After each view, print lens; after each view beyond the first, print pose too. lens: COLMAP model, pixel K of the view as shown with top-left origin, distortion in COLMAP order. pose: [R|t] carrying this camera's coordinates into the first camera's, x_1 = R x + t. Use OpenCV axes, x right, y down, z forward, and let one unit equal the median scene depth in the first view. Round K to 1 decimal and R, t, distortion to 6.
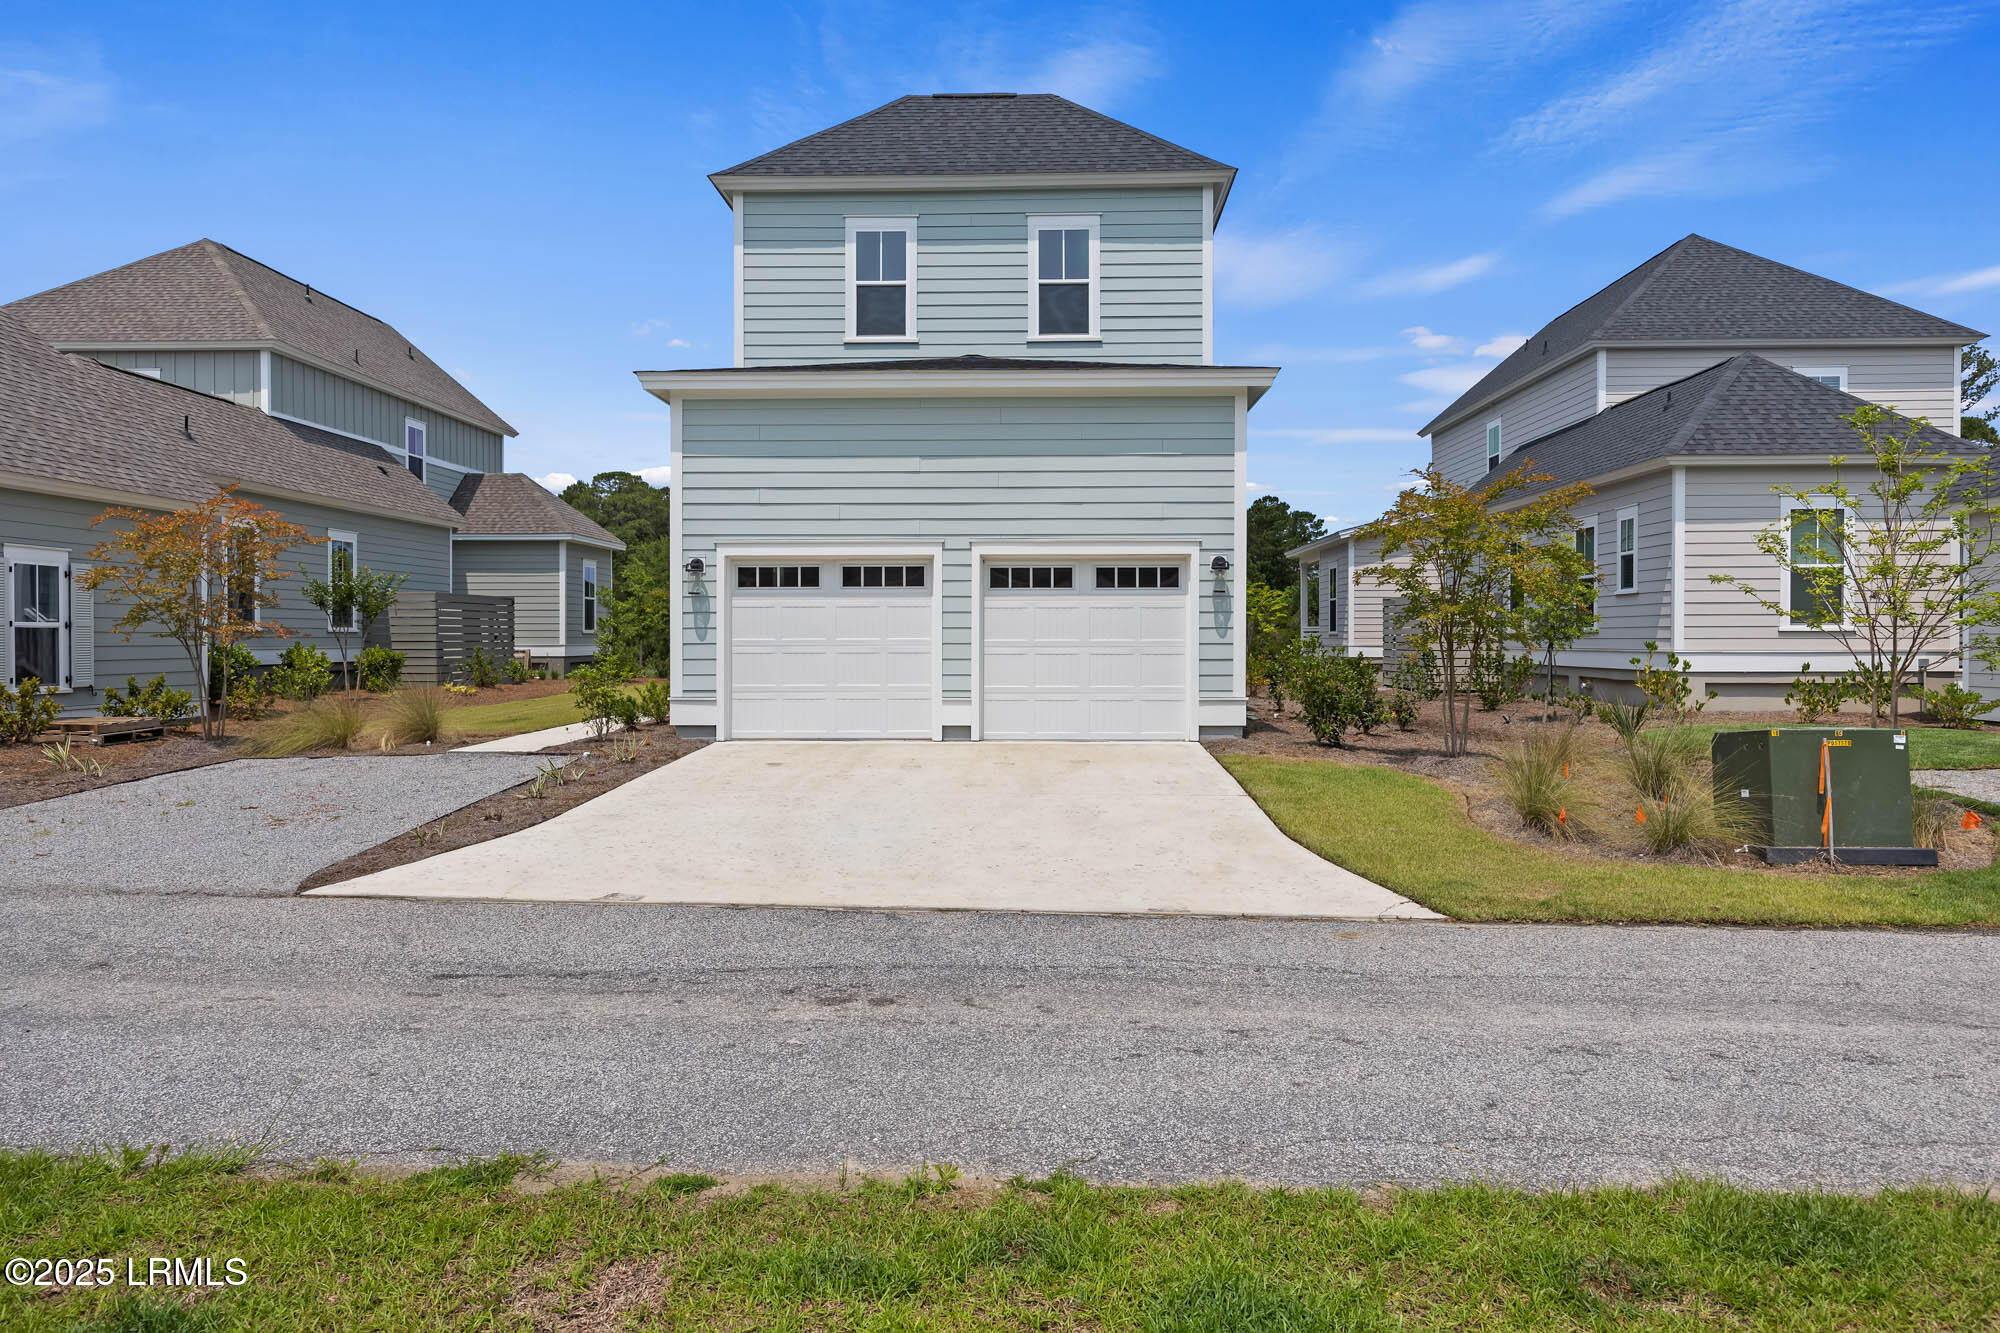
lens RADIAL K [[1361.5, 0, 999.4], [0, 1361.5, 659.5], [0, 0, 1]] dist [0.002721, 0.000030]
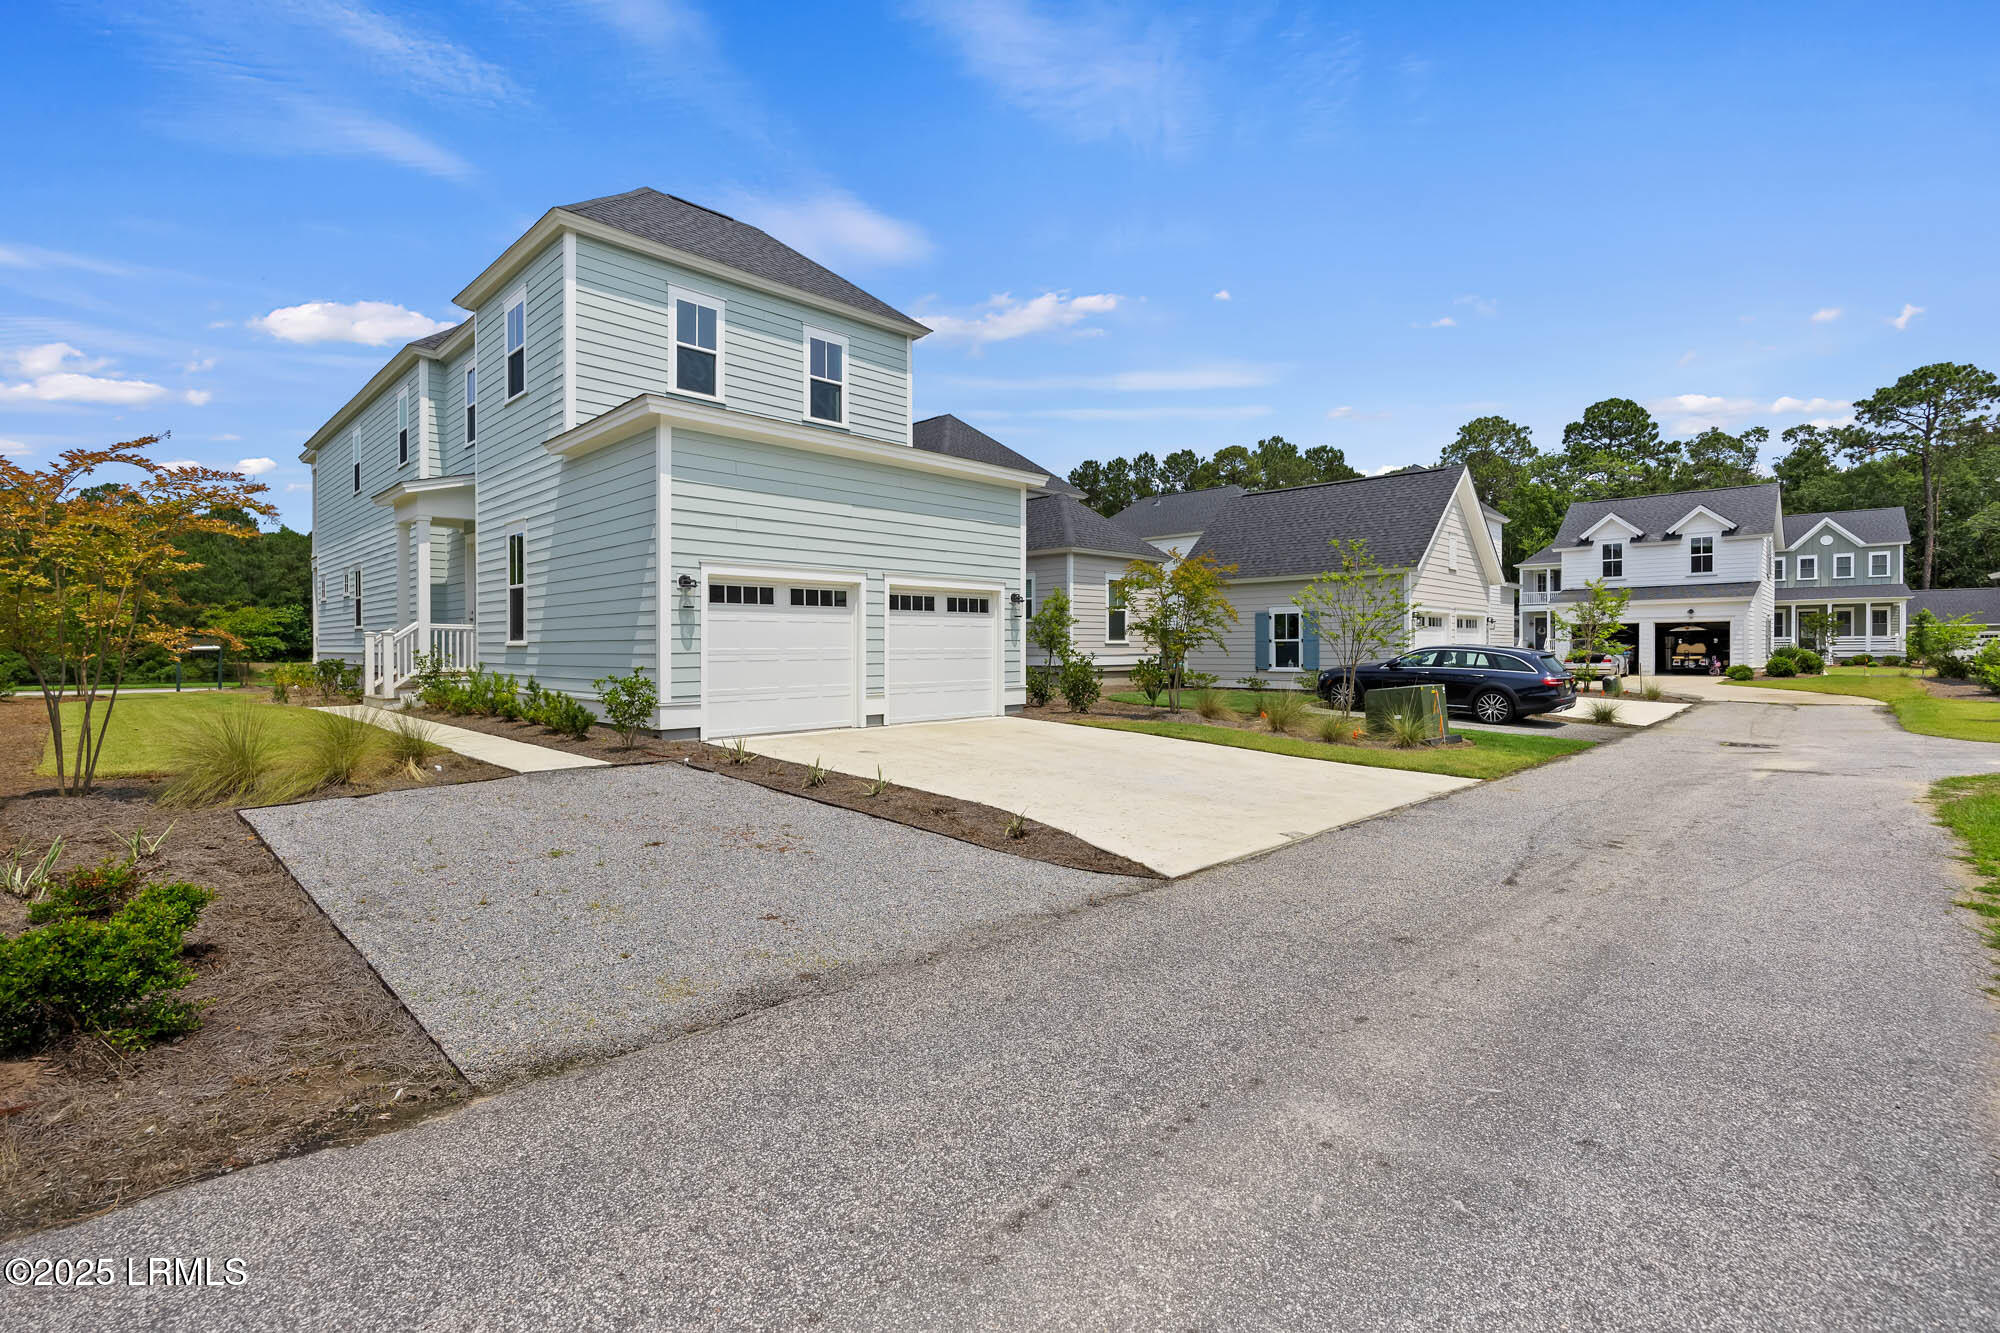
lens RADIAL K [[899.5, 0, 999.0], [0, 899.5, 659.4], [0, 0, 1]] dist [0.002868, 0.000157]
pose [[0.681886, -0.010993, 0.731376, -0.575666], [0.009302, 0.999937, 0.006357, -0.008623], [-0.731400, 0.002469, 0.681944, 0.323355]]
